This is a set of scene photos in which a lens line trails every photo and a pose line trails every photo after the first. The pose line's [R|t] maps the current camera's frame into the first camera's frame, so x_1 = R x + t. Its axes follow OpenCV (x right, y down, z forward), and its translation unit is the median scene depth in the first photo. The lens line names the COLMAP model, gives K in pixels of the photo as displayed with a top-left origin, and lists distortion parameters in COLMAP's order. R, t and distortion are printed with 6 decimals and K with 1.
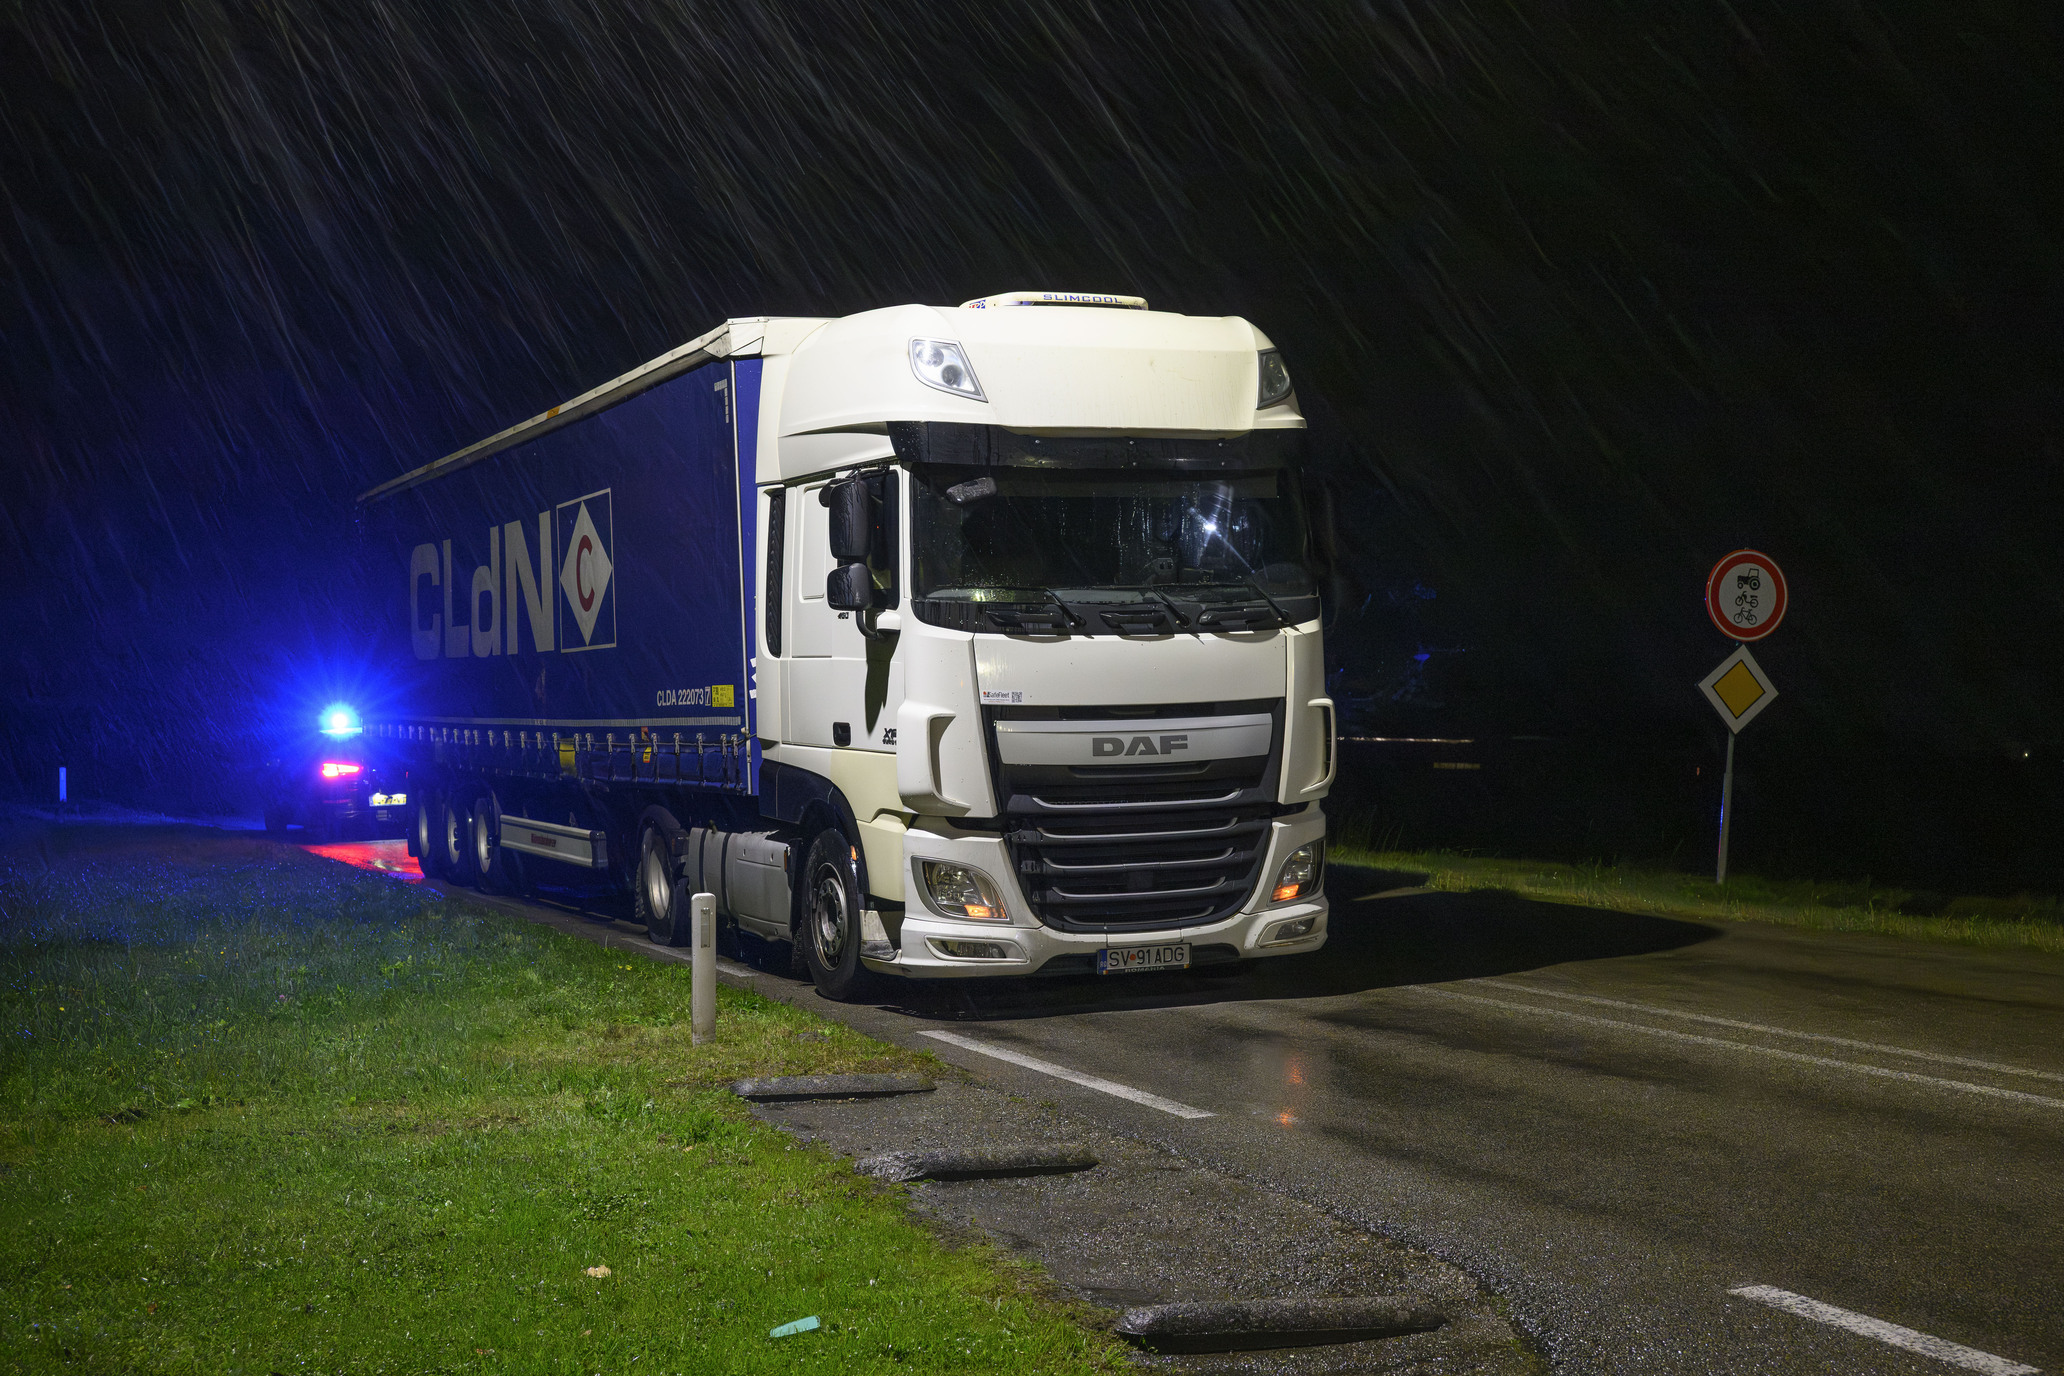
lens RADIAL K [[2683.8, 0, 1032.0], [0, 2683.8, 688.0], [0, 0, 1]] dist [0.015034, -0.015782]
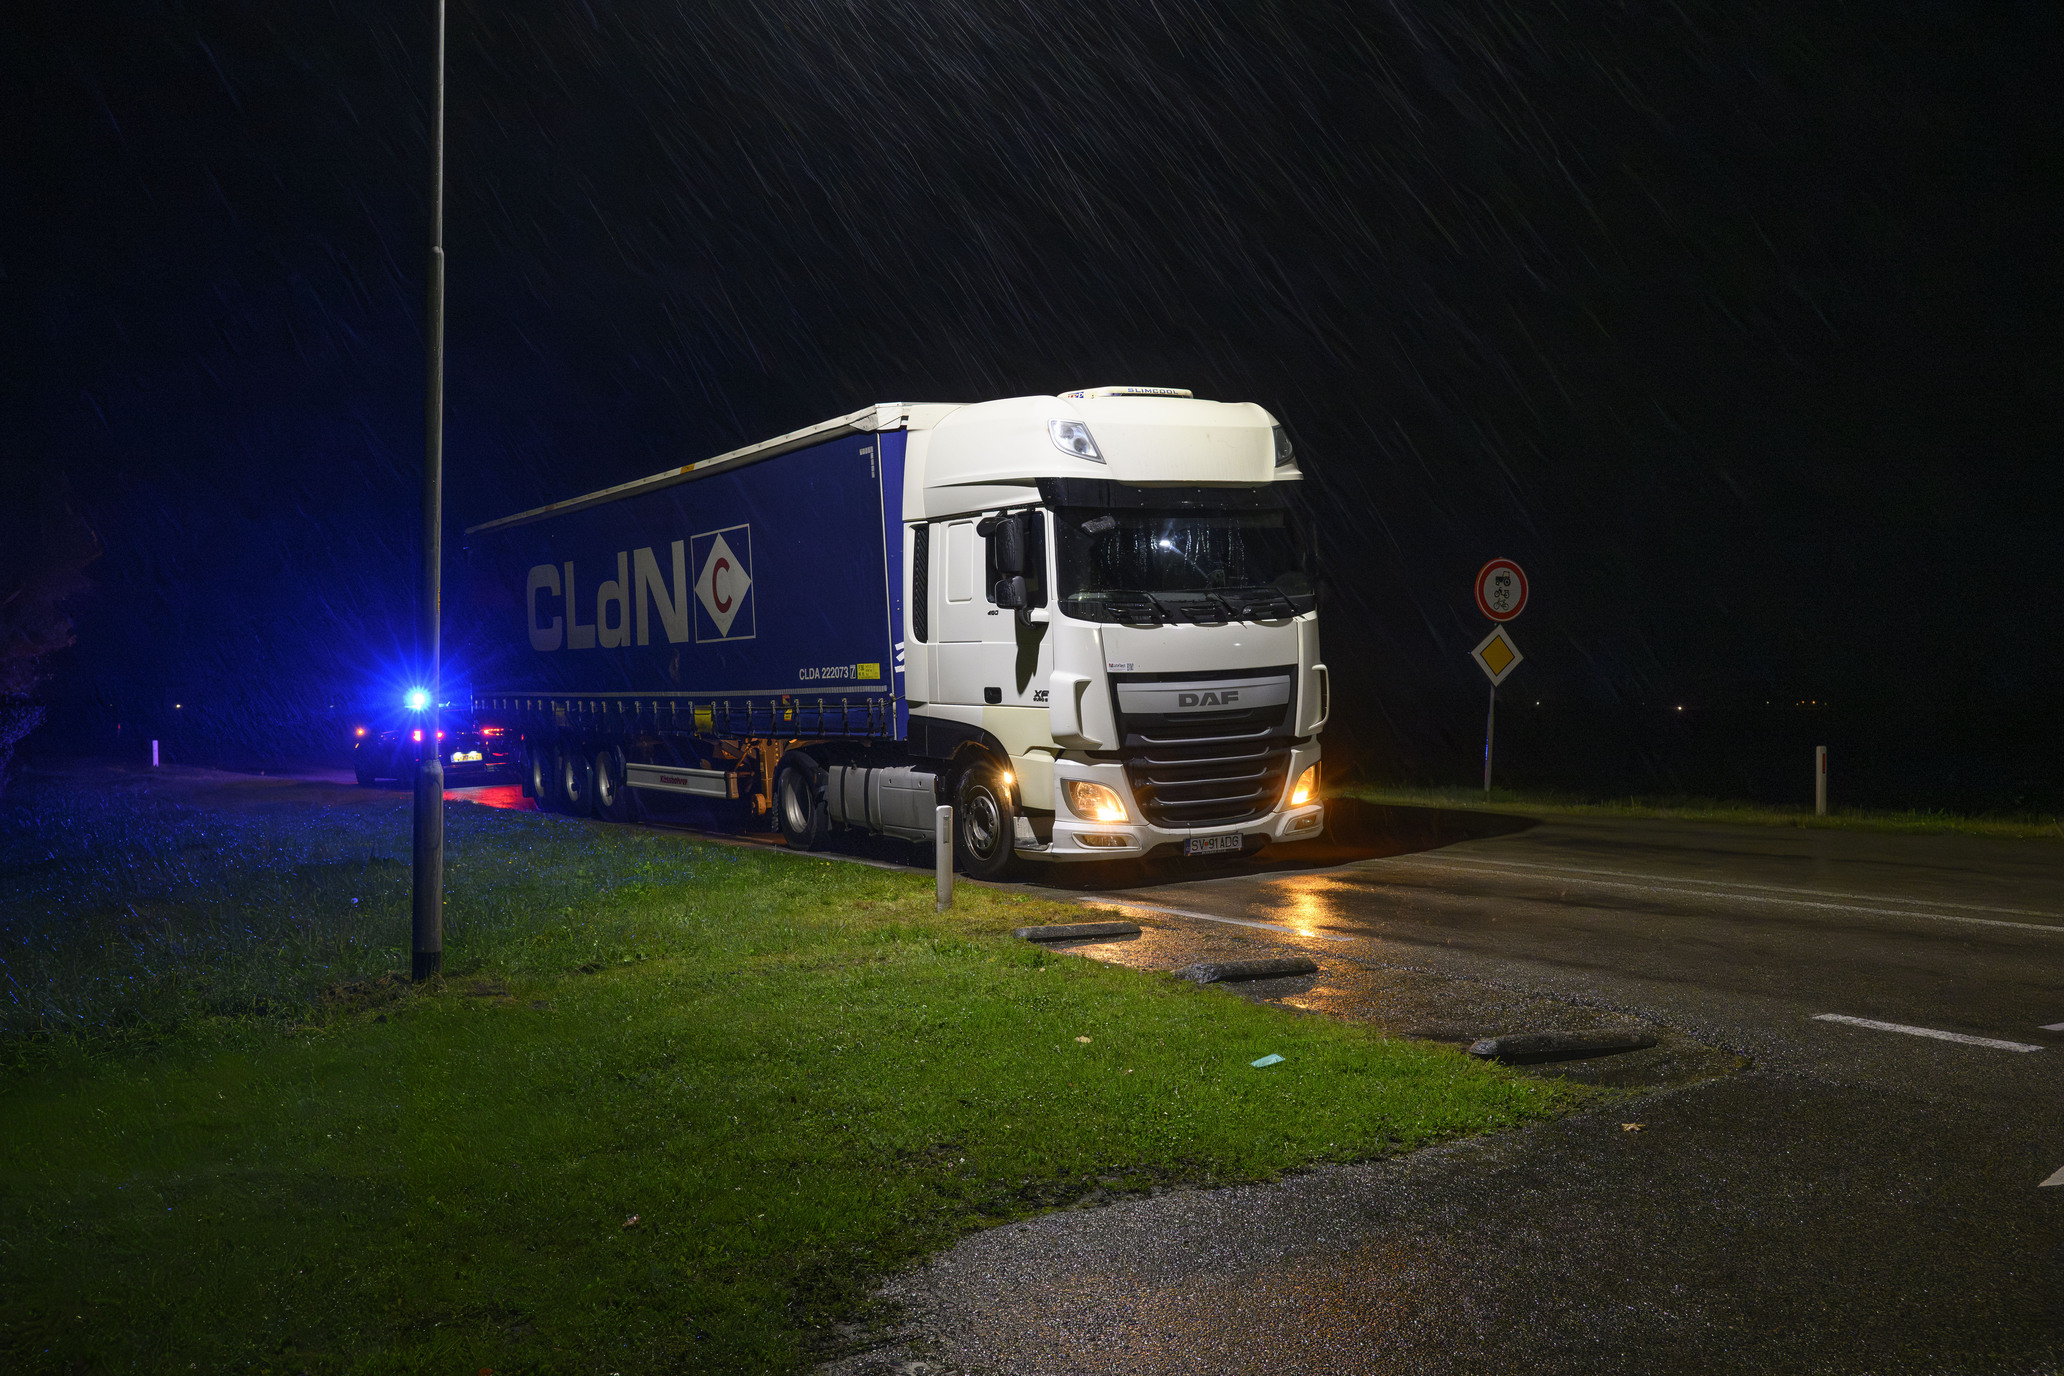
lens RADIAL K [[2046.8, 0, 1032.0], [0, 2046.8, 688.0], [0, 0, 1]] dist [0.002339, 0.006803]
pose [[0.992500, -0.019185, 0.120727, -0.182652], [0.017886, 0.999770, 0.011831, 0.000696], [-0.120926, -0.009583, 0.992615, -0.088818]]
